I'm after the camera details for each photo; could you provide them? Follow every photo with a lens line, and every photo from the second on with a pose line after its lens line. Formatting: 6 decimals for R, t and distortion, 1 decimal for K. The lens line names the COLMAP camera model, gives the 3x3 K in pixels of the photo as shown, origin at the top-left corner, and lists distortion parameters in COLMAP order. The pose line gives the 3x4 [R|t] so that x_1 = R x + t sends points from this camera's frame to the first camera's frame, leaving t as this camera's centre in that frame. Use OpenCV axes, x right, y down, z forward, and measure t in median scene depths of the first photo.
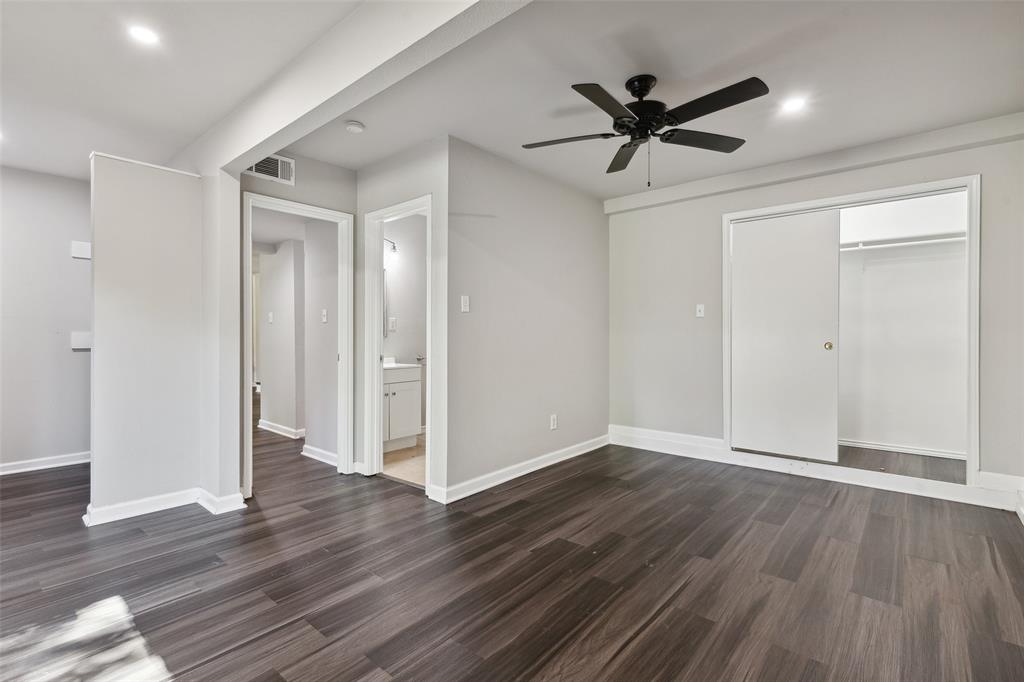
lens RADIAL K [[467.1, 0, 511.2], [0, 467.1, 338.4], [0, 0, 1]] dist [0.010129, 0.000085]
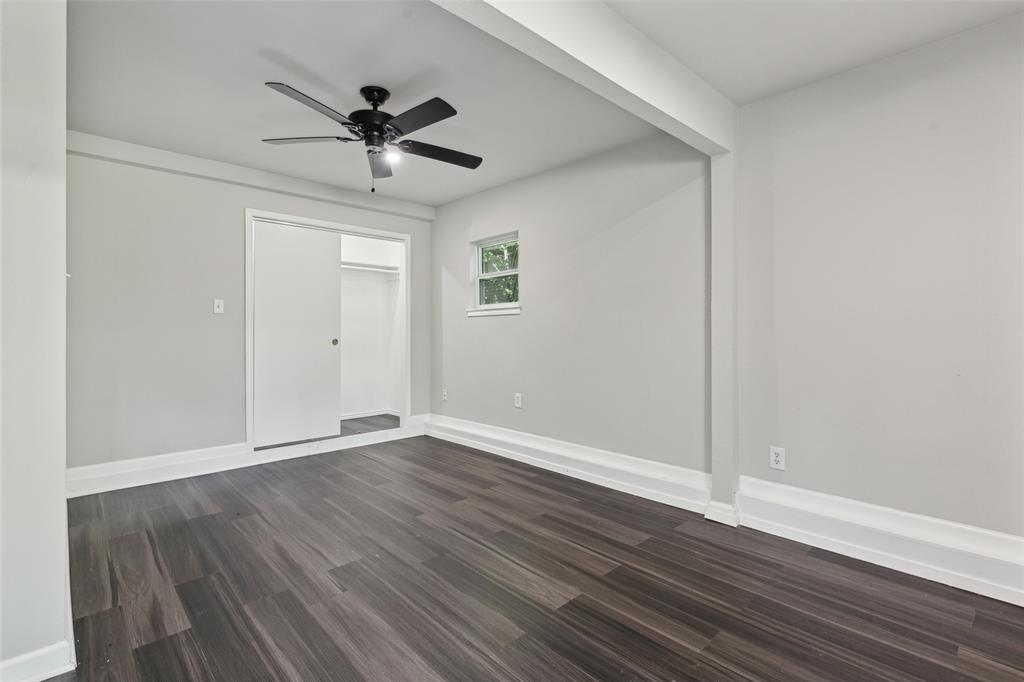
lens RADIAL K [[469.5, 0, 511.9], [0, 469.5, 332.0], [0, 0, 1]] dist [-0.004004, -0.000705]
pose [[0.116081, 0.001682, 0.993238, -0.583805], [0.008008, 0.999964, -0.002629, -0.003931], [-0.993207, 0.008259, 0.116063, 0.462692]]
